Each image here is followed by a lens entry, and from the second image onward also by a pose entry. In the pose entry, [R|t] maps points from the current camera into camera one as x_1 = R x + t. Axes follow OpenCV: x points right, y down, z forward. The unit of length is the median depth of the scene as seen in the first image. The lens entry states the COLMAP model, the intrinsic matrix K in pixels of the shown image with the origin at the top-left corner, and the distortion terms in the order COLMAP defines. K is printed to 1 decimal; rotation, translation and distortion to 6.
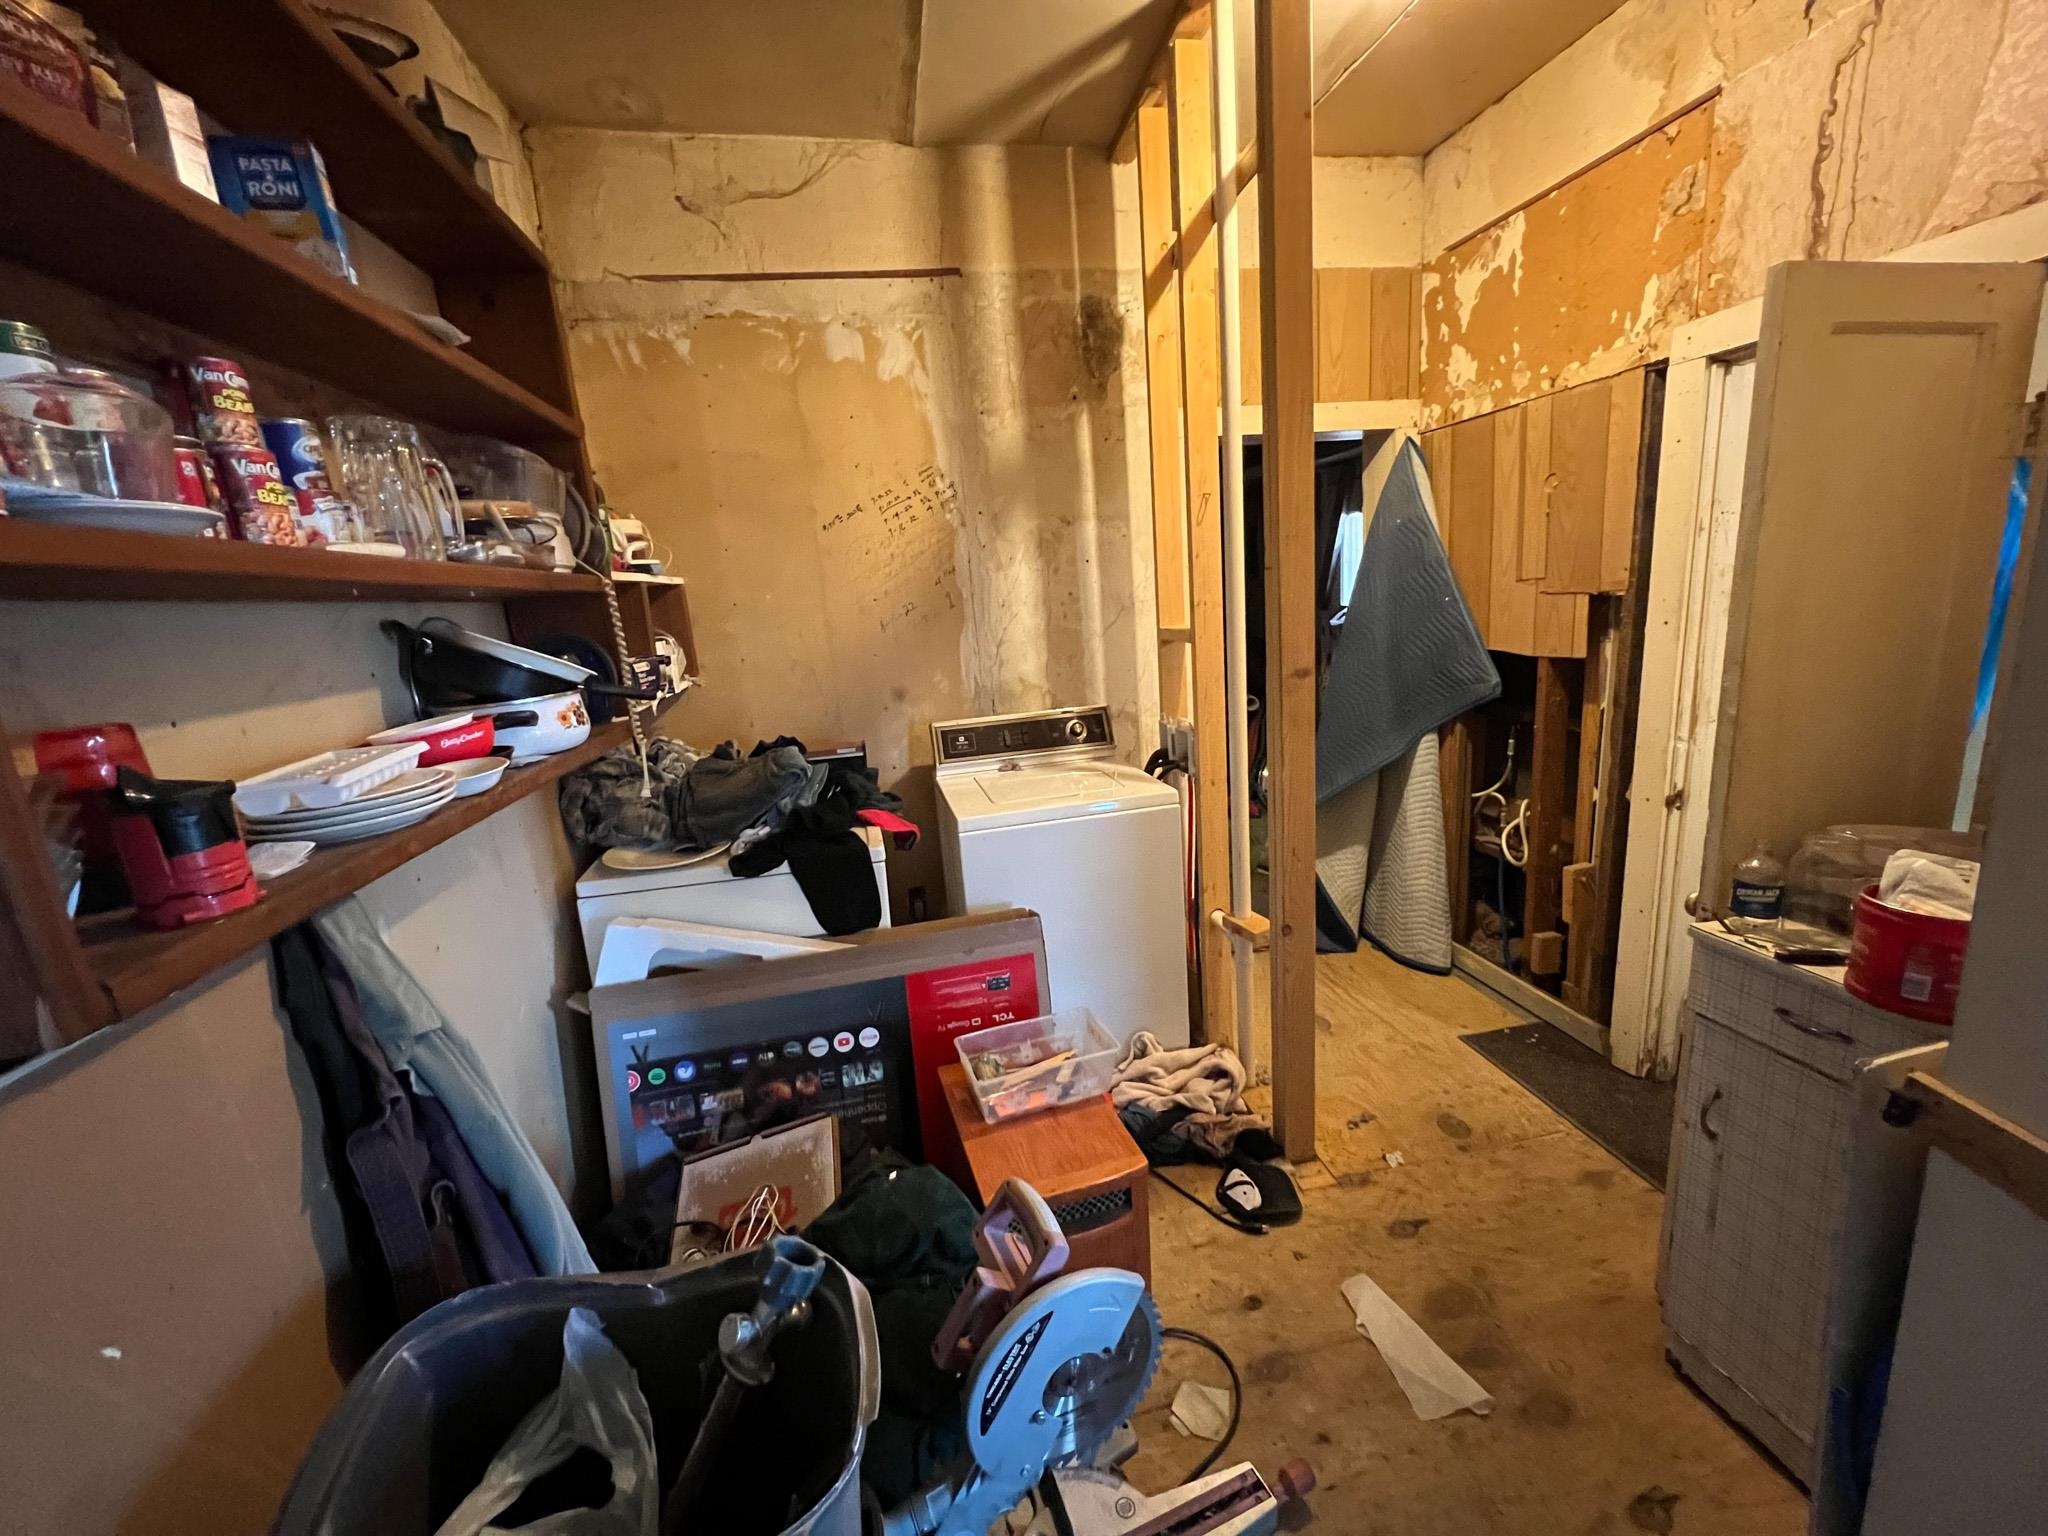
lens RADIAL K [[826.4, 0, 1031.6], [0, 826.4, 771.6], [0, 0, 1]] dist [0.000832, 0.000716]
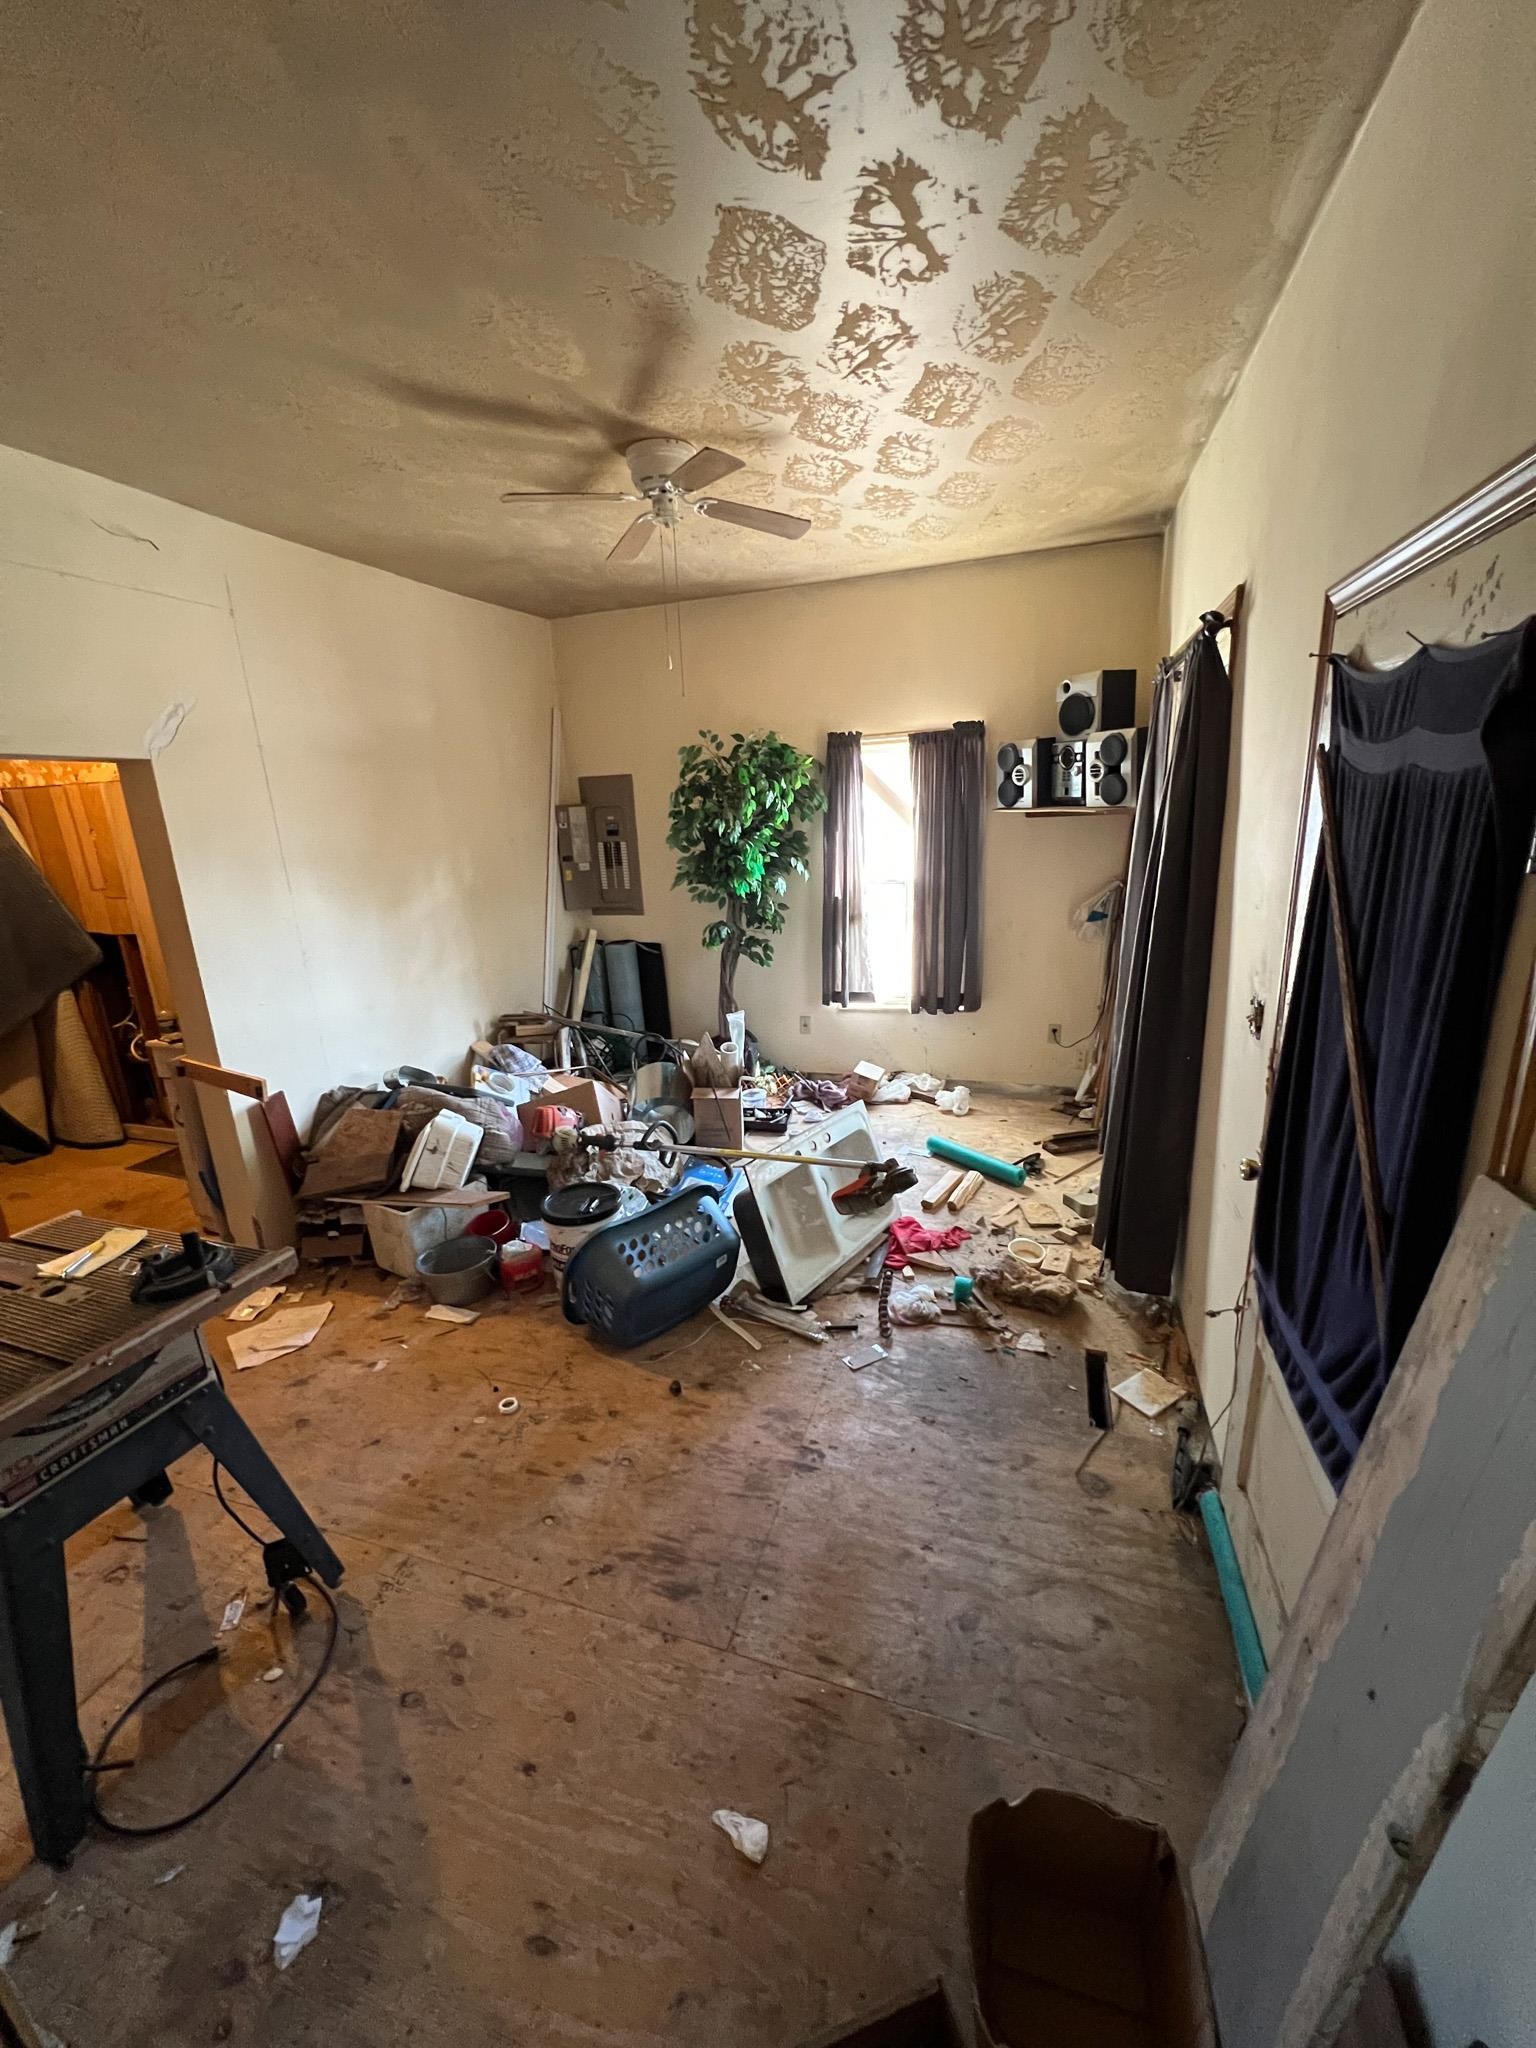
lens RADIAL K [[819.5, 0, 775.7], [0, 819.5, 1030.3], [0, 0, 1]] dist [-0.001617, 0.000491]
pose [[0.489258, -0.177975, 0.853786, -0.165624], [0.187623, 0.977514, 0.096250, 0.122857], [-0.851718, 0.113099, 0.511649, -0.841862]]
